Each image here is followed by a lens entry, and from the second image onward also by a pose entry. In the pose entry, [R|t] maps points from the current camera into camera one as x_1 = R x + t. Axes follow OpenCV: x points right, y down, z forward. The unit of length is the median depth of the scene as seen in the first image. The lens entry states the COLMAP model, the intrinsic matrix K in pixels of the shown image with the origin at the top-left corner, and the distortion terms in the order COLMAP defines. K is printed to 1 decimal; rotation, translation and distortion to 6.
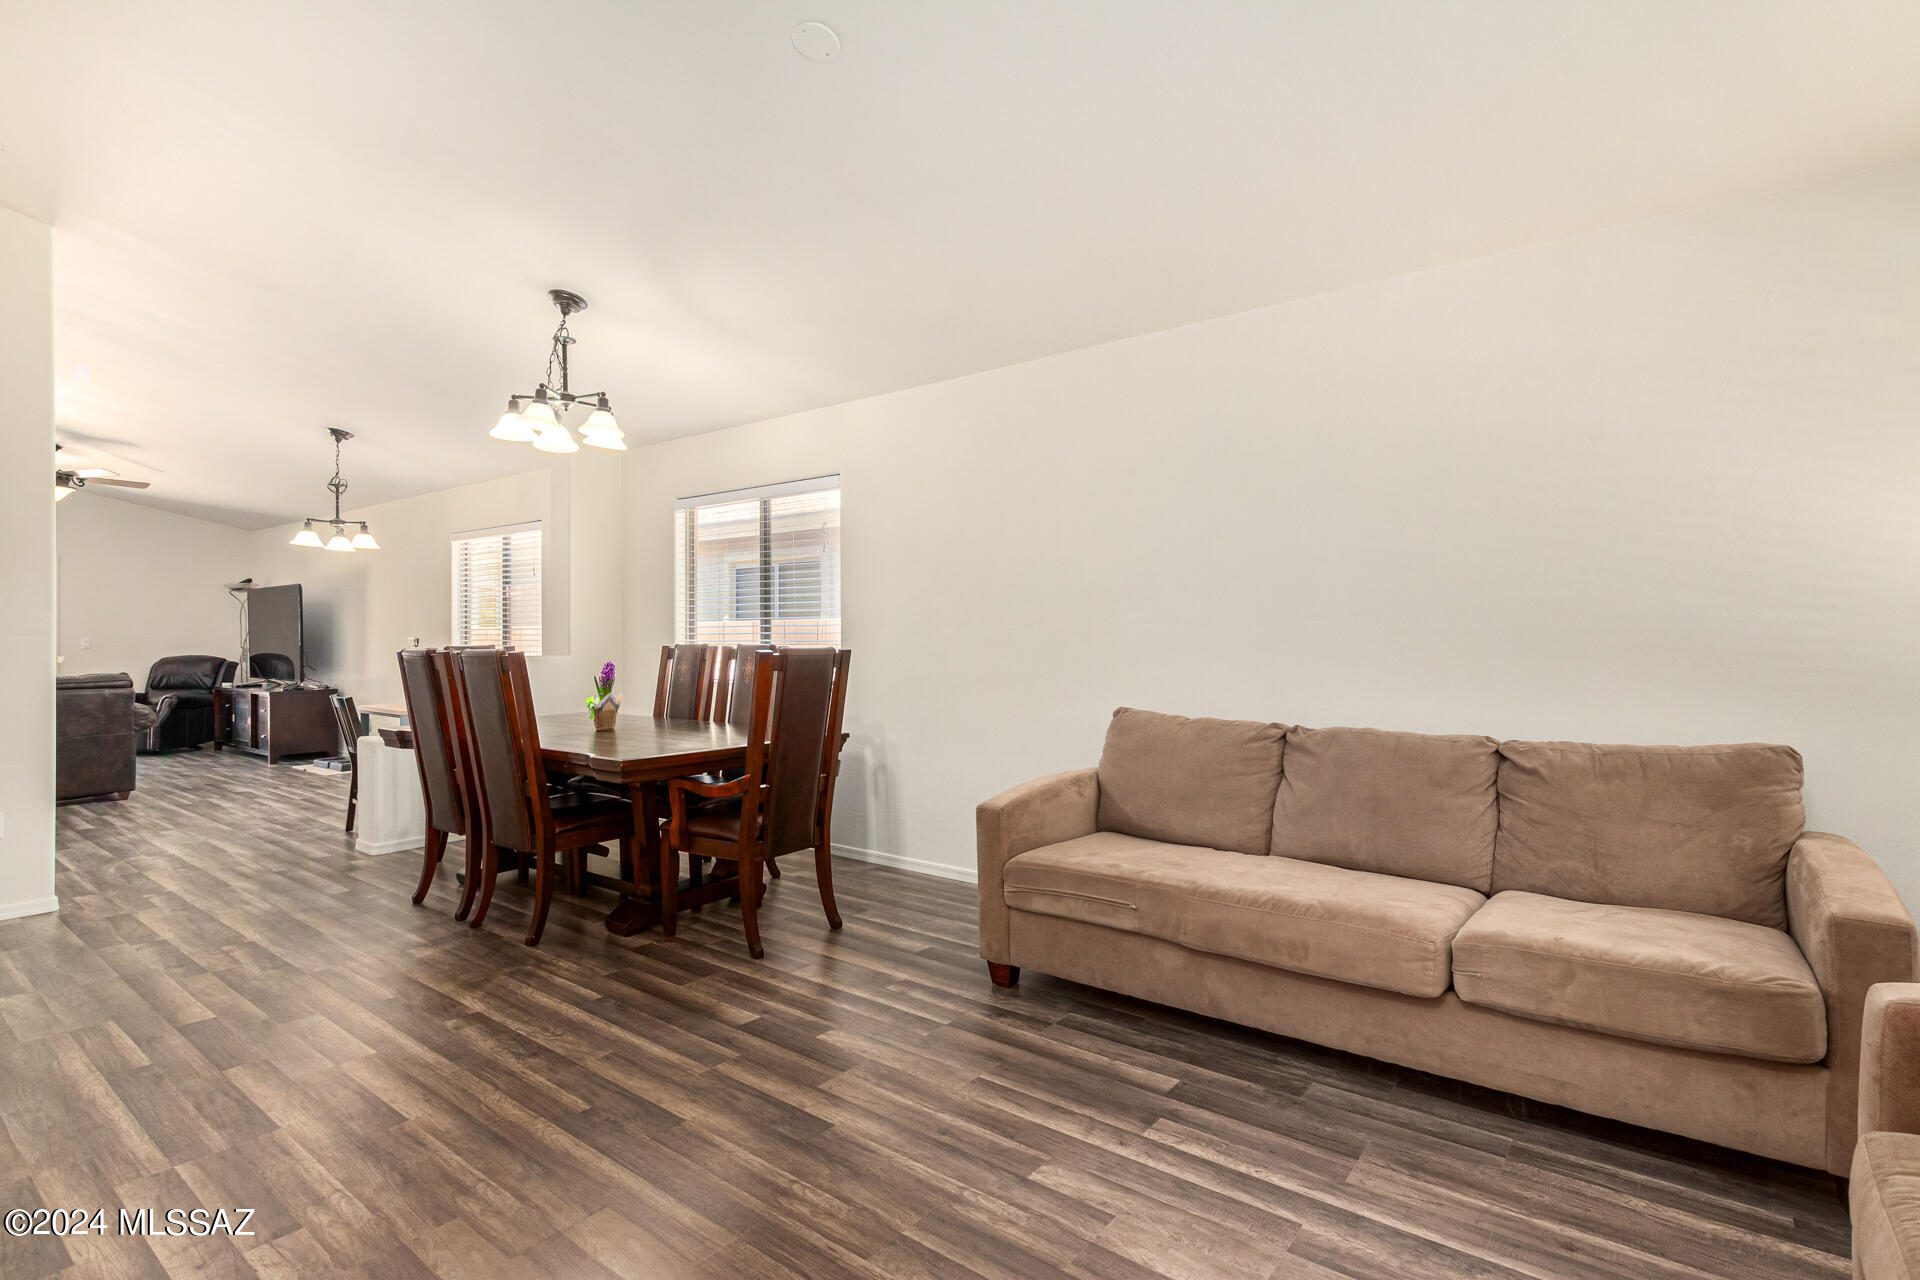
lens RADIAL K [[926.5, 0, 978.6], [0, 926.5, 631.4], [0, 0, 1]] dist [0.019826, -0.010293]
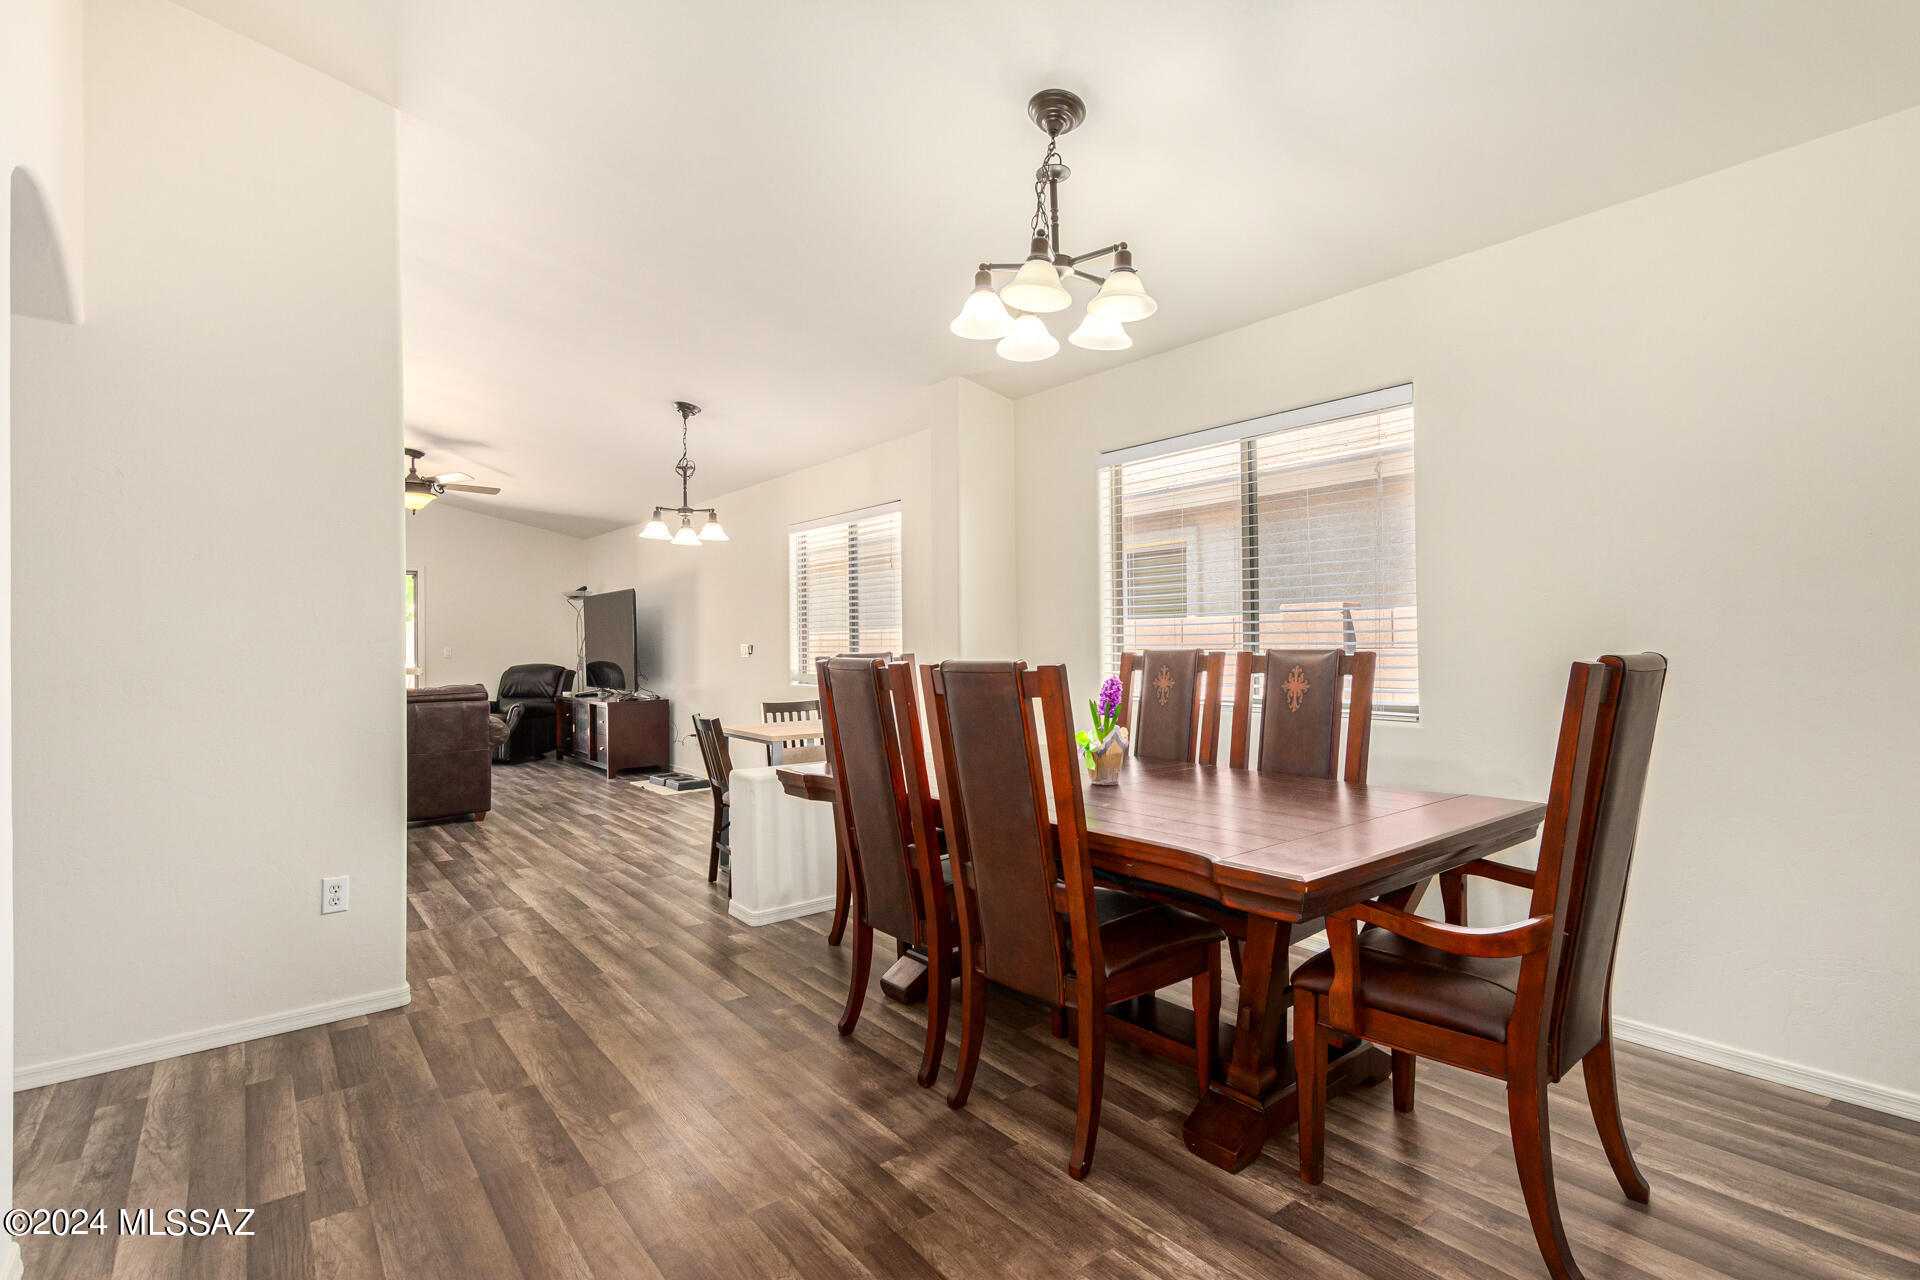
lens RADIAL K [[926.5, 0, 978.6], [0, 926.5, 631.4], [0, 0, 1]] dist [0.019826, -0.010293]
pose [[0.969627, -0.011104, -0.244335, -0.293434], [0.009910, 0.999932, -0.006117, 0.003518], [0.244387, 0.003510, 0.969672, 0.317817]]
